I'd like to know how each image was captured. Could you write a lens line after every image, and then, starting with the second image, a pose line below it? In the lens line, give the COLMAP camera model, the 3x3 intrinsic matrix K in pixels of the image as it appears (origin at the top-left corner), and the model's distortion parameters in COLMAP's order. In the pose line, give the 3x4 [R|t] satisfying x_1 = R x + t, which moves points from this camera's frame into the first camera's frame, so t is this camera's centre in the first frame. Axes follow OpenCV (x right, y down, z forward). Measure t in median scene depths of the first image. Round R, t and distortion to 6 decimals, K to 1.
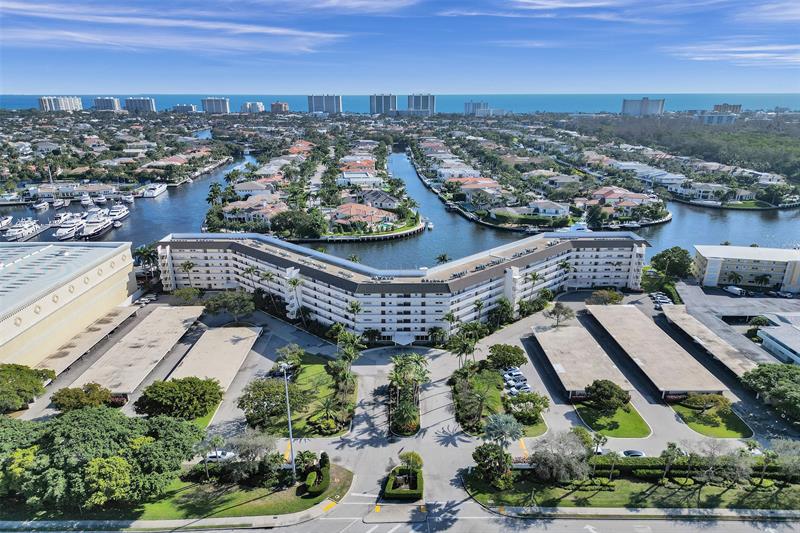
lens RADIAL K [[554.8, 0, 402.6], [0, 554.8, 278.5], [0, 0, 1]] dist [0.069752, -0.066874]
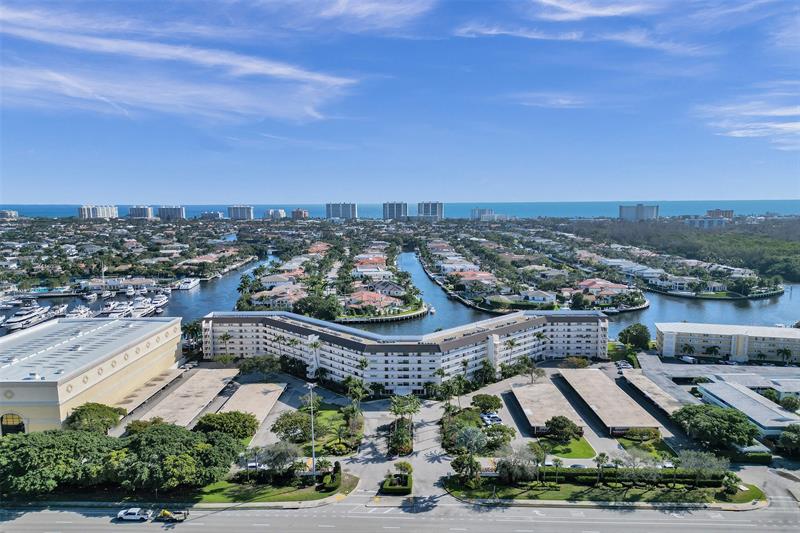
lens RADIAL K [[553.3, 0, 402.7], [0, 553.3, 268.0], [0, 0, 1]] dist [0.070363, -0.065659]
pose [[0.999753, -0.001696, -0.022150, 0.022453], [-0.002729, 0.980151, -0.198235, 0.067242], [0.022047, 0.198247, 0.979904, -0.192057]]
